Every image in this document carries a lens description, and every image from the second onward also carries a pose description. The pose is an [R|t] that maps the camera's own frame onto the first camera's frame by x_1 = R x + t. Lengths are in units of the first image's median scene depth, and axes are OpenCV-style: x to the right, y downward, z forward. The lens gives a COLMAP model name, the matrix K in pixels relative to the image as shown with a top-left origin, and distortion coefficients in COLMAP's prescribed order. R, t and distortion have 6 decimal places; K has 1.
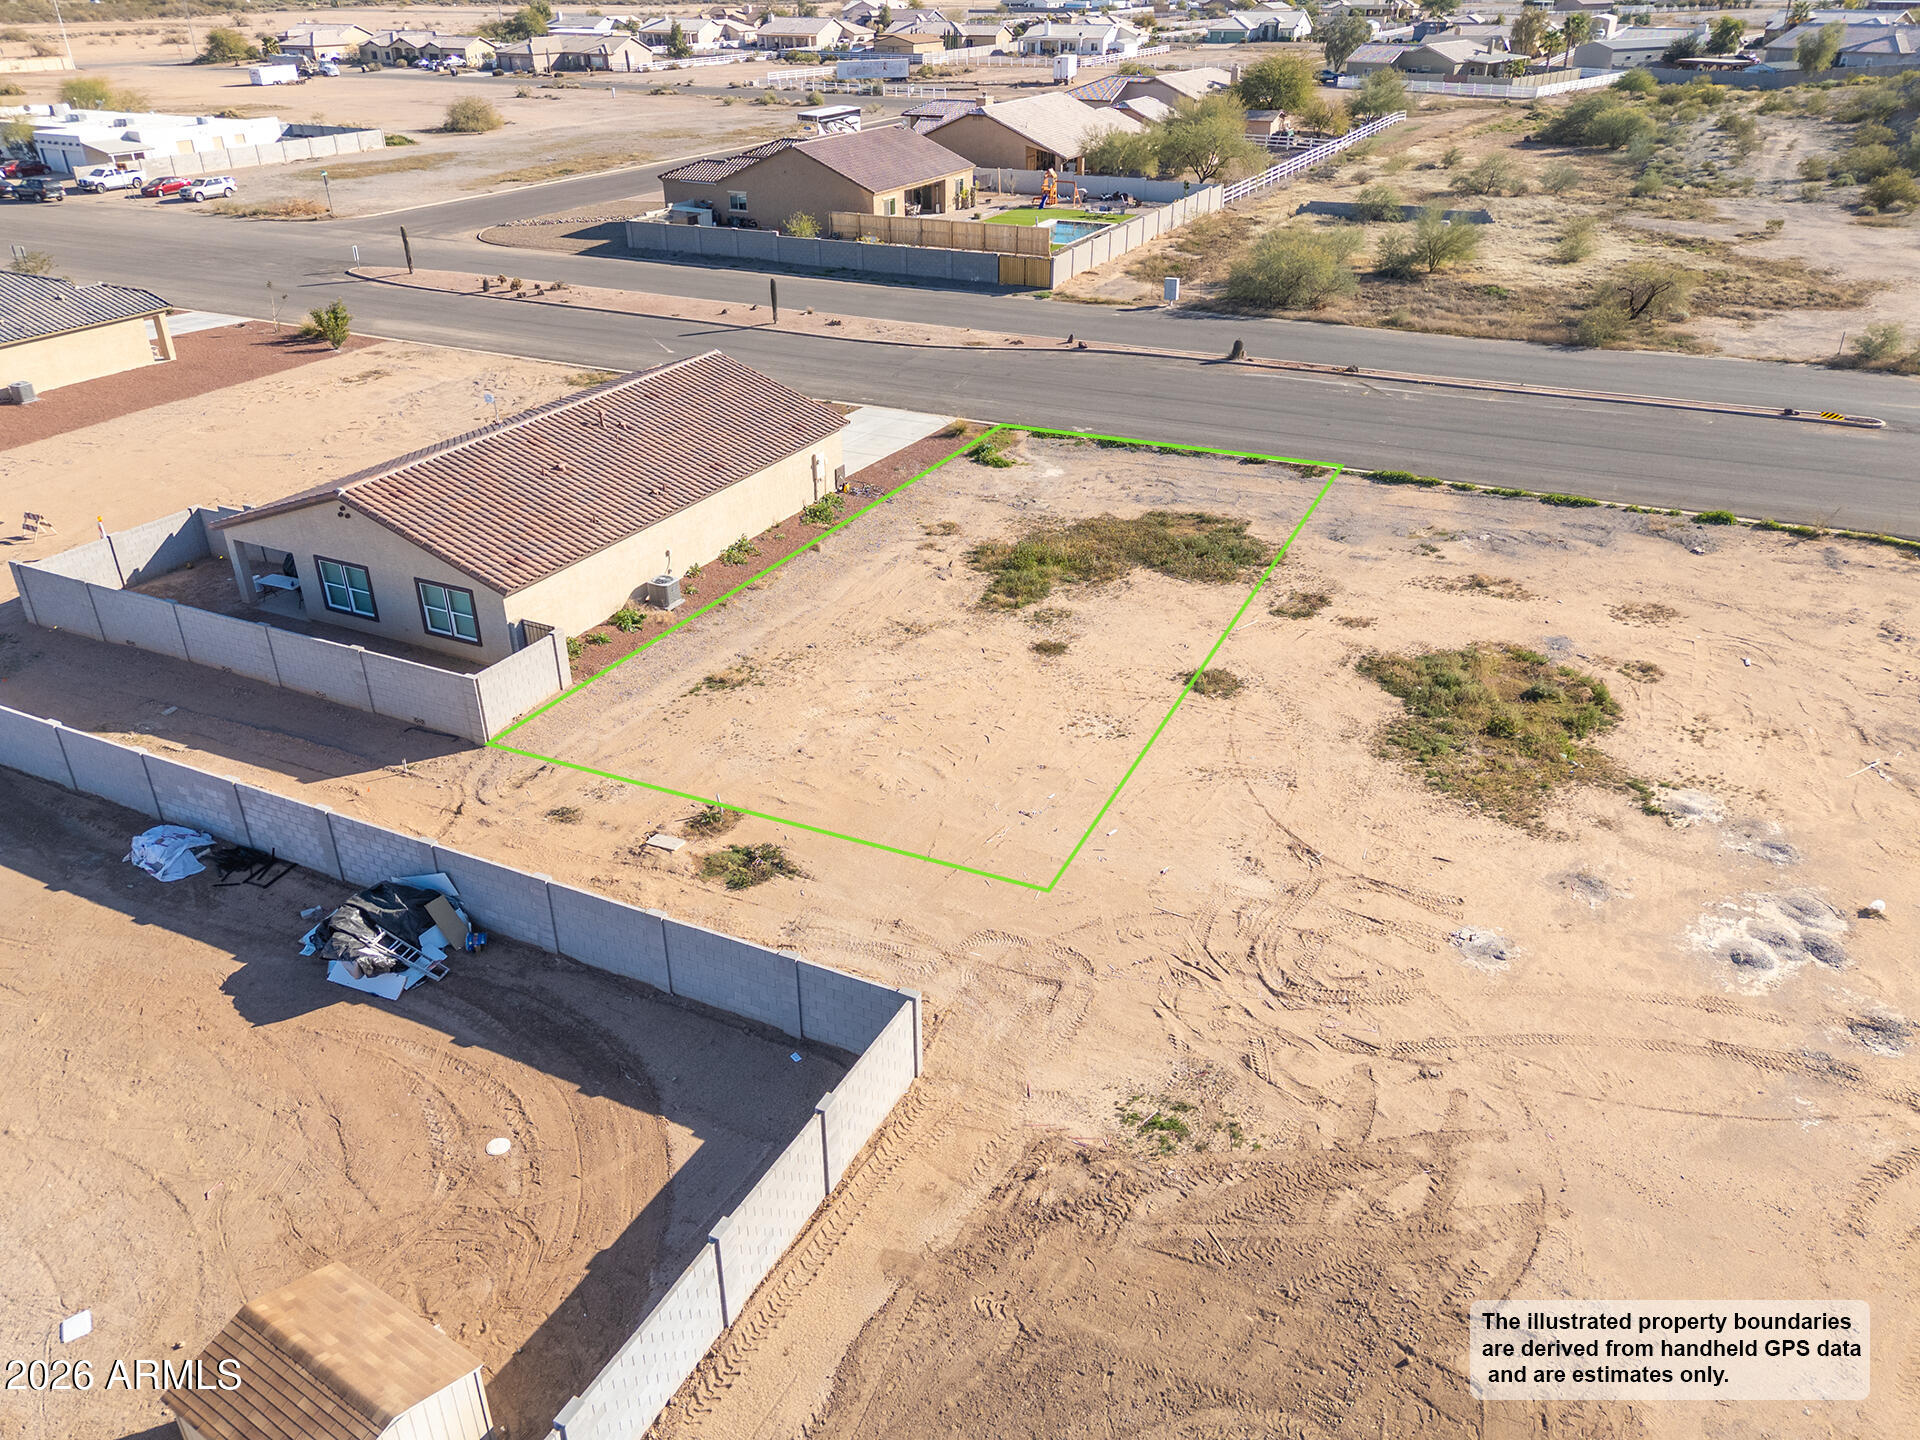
lens RADIAL K [[1409.8, 0, 962.9], [0, 1409.8, 714.6], [0, 0, 1]] dist [0.079136, -0.075446]
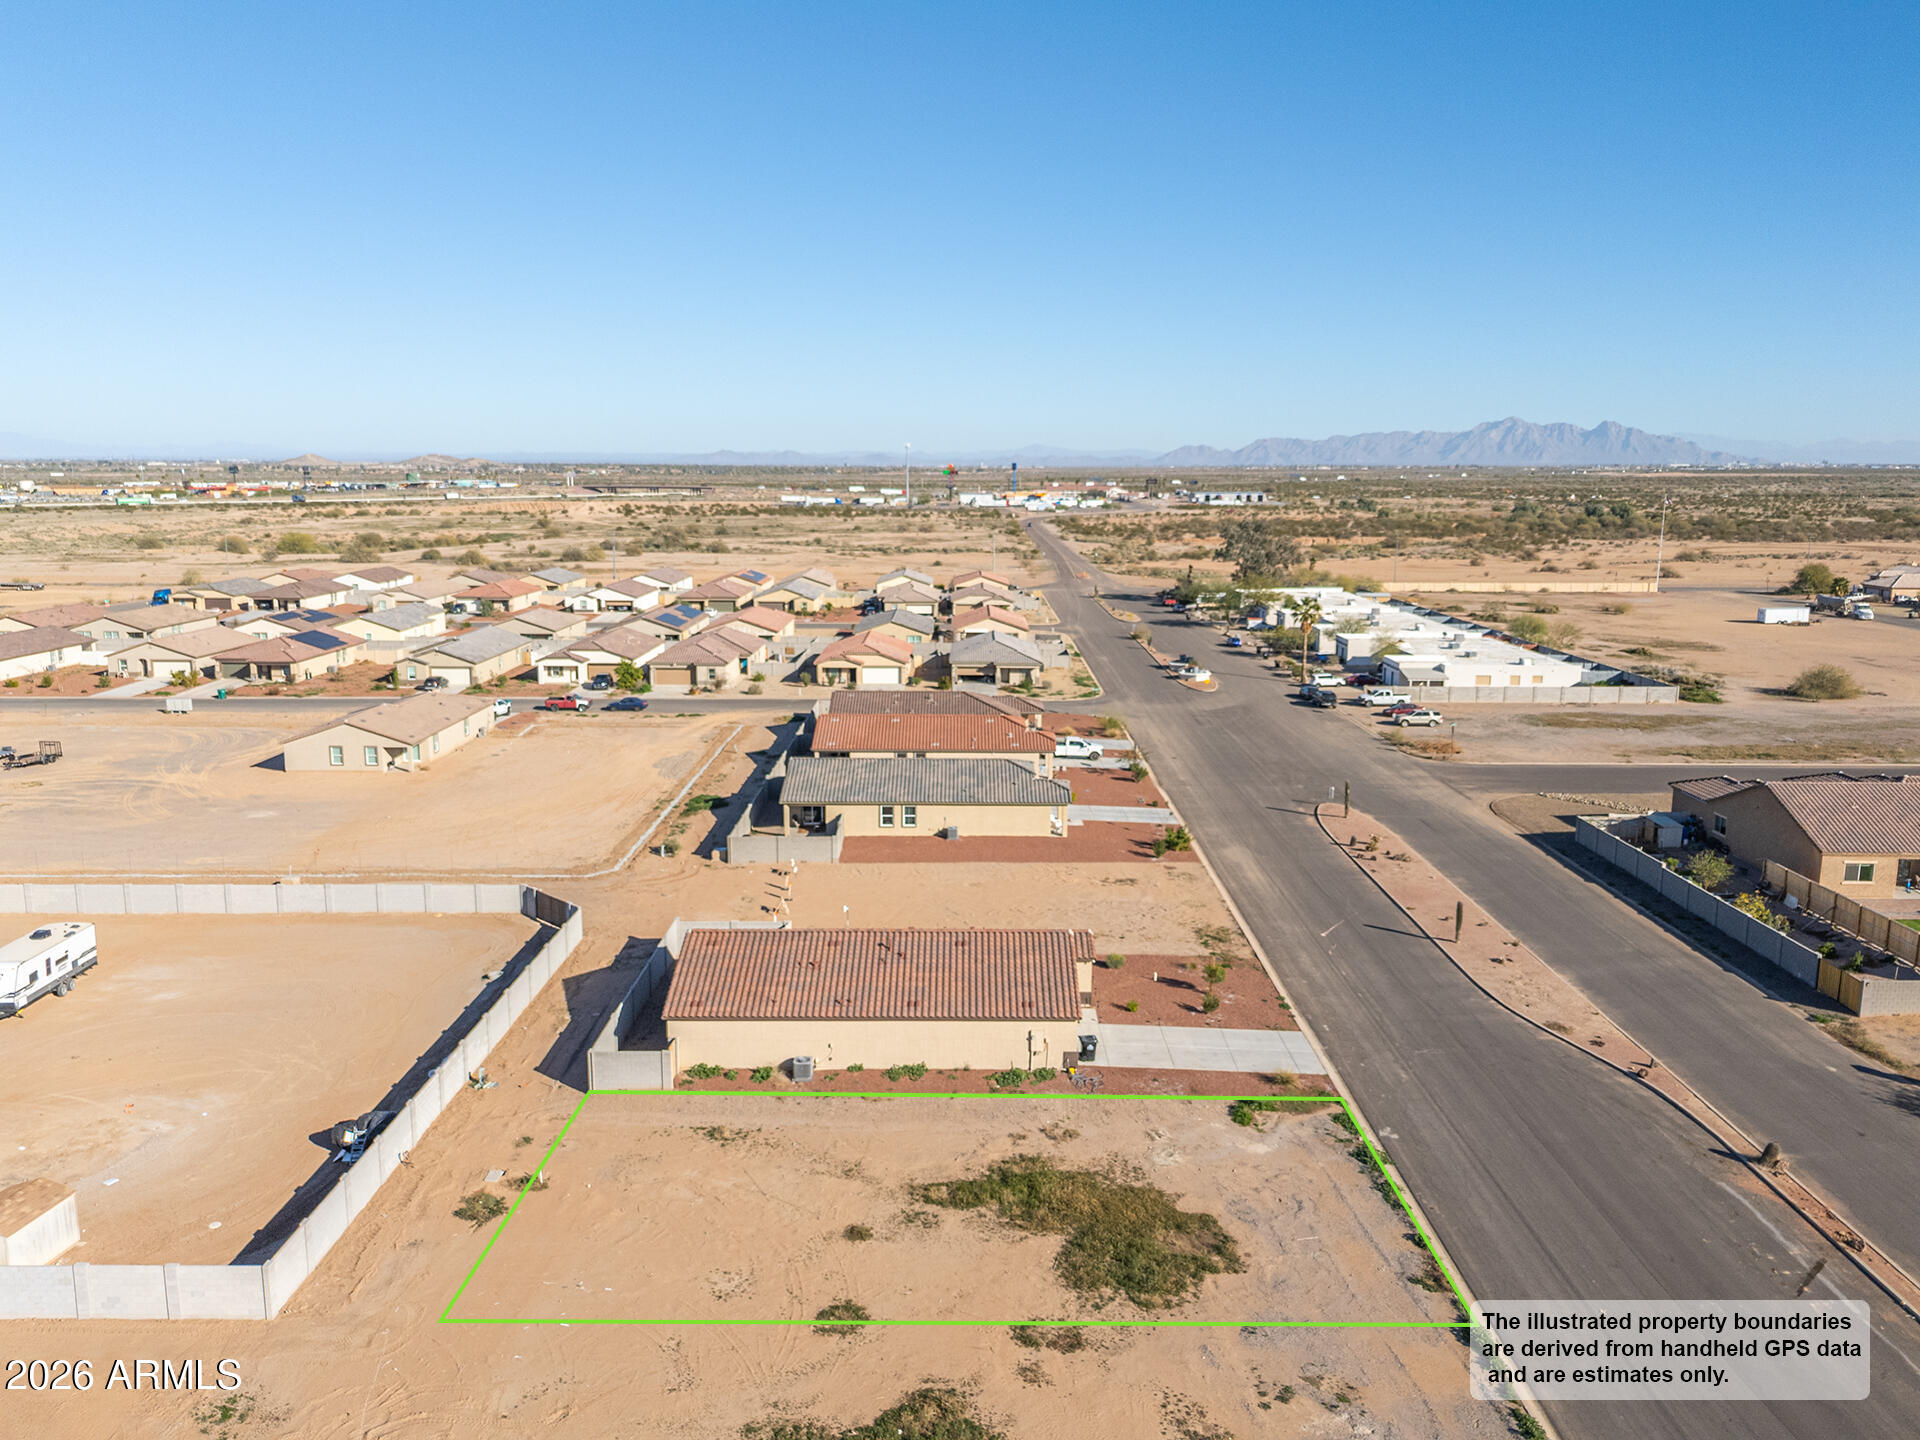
lens RADIAL K [[1428.4, 0, 965.6], [0, 1428.4, 674.1], [0, 0, 1]] dist [0.073391, -0.082758]
pose [[0.443515, 0.138479, -0.885504, 0.962015], [-0.425436, 0.902119, -0.072008, -0.366106], [0.788859, 0.408662, 0.459017, 0.289931]]
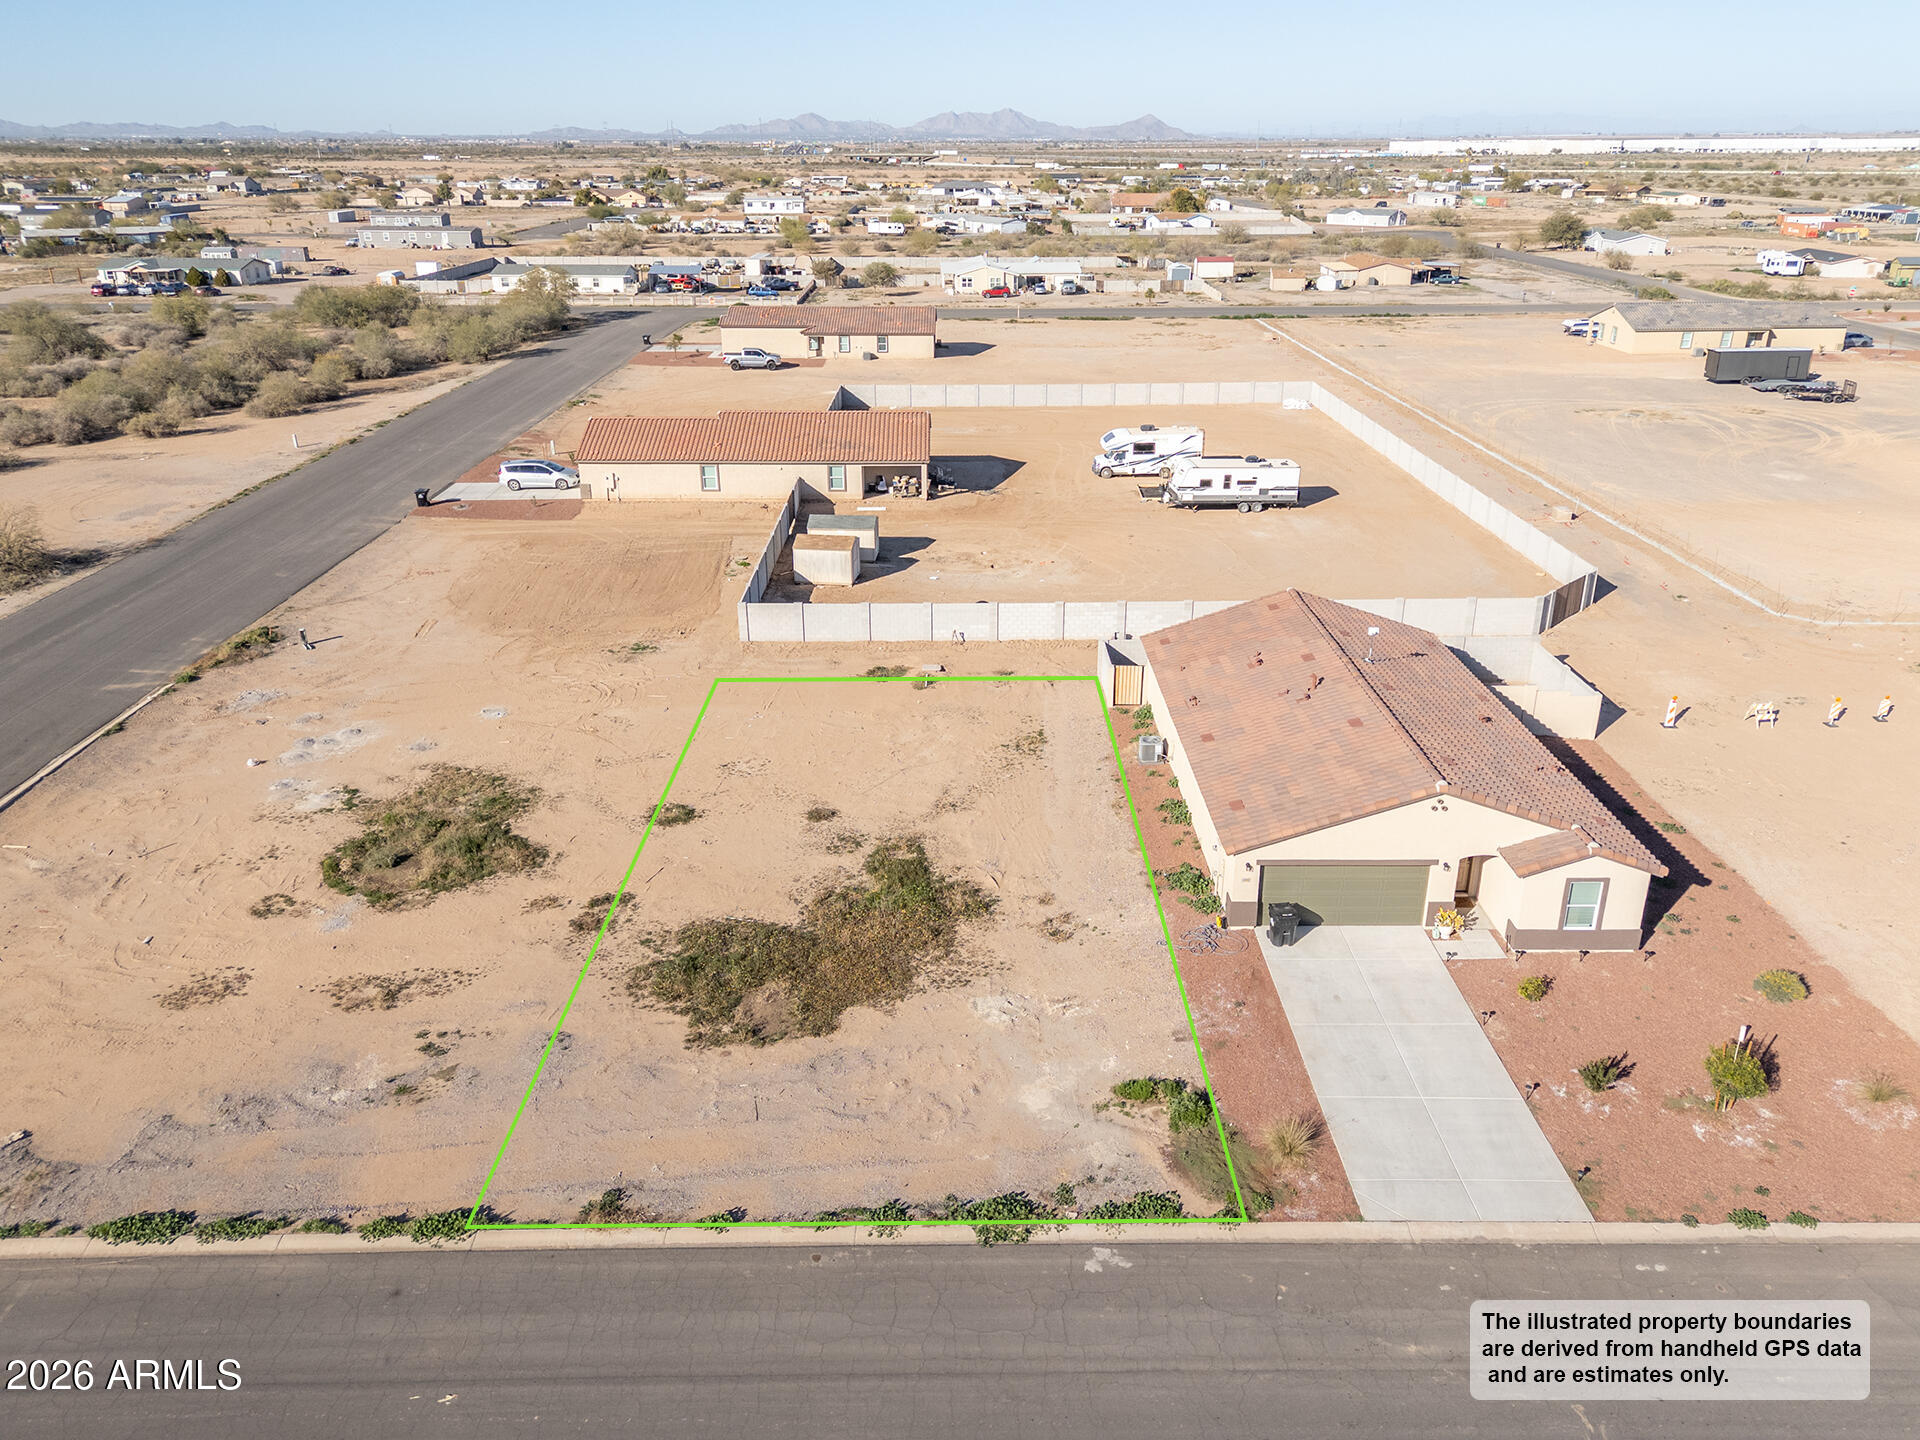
lens RADIAL K [[1428.4, 0, 965.6], [0, 1428.4, 674.1], [0, 0, 1]] dist [0.073391, -0.082758]
pose [[-0.889861, 0.165965, -0.424973, 0.374258], [-0.207582, 0.682199, 0.701081, -0.834027], [0.406271, 0.712082, -0.572611, 1.421705]]
